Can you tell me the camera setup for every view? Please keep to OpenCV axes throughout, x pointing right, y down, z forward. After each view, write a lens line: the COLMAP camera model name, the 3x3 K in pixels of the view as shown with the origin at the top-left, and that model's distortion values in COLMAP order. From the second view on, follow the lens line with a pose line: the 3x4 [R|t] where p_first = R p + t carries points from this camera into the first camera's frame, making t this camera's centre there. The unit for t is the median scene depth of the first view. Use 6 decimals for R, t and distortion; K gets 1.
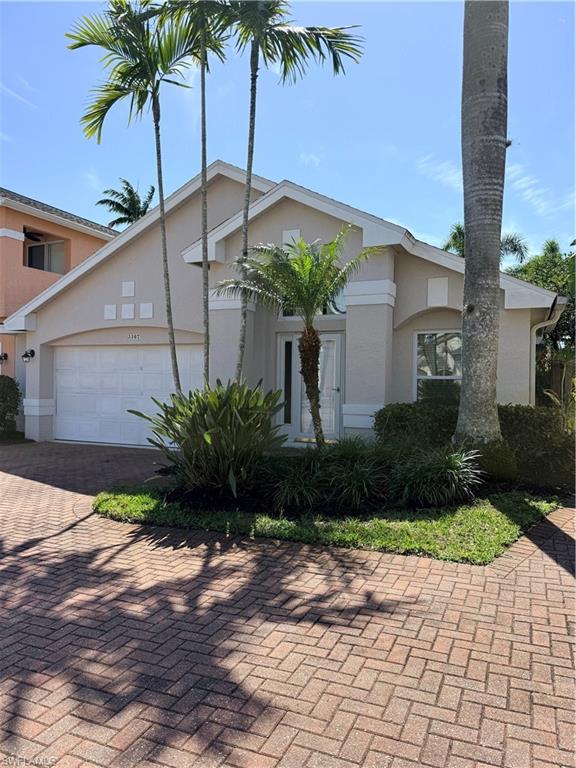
lens RADIAL K [[549.3, 0, 288.0], [0, 549.3, 384.0], [0, 0, 1]] dist [0.044811, -0.053442]
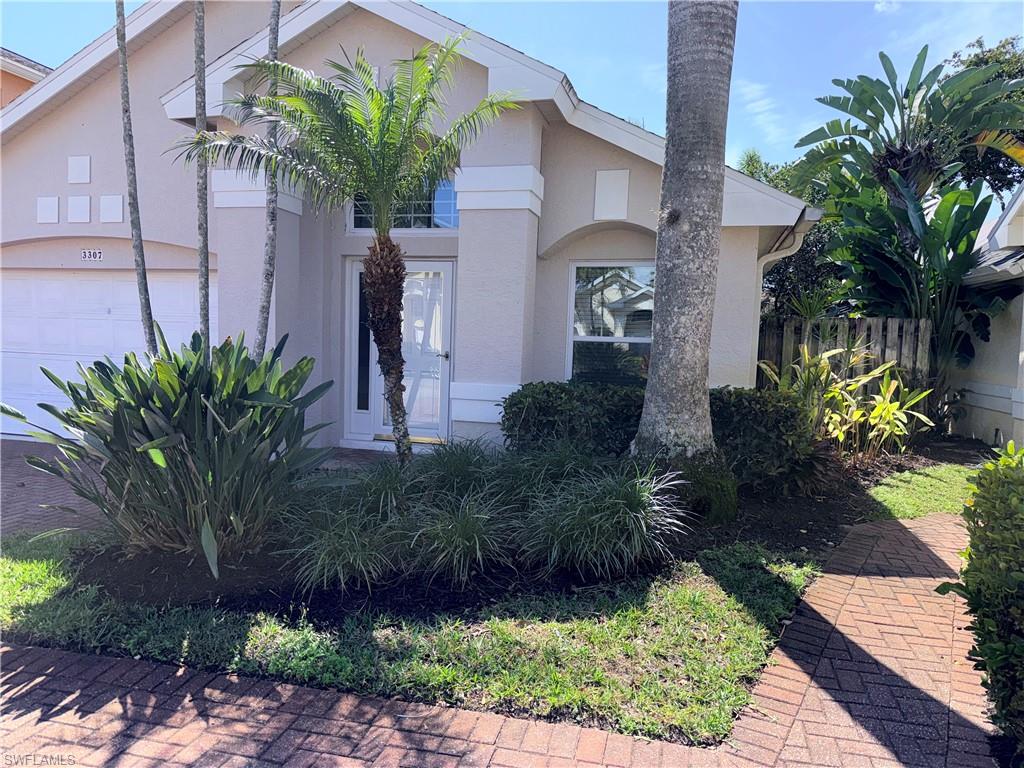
lens RADIAL K [[732.4, 0, 508.2], [0, 732.4, 433.9], [0, 0, 1]] dist [0.044811, -0.053442]
pose [[0.988093, 0.001430, 0.153853, 0.050254], [-0.020167, 0.992534, 0.120289, -0.004448], [-0.152533, -0.121960, 0.980744, 0.267903]]
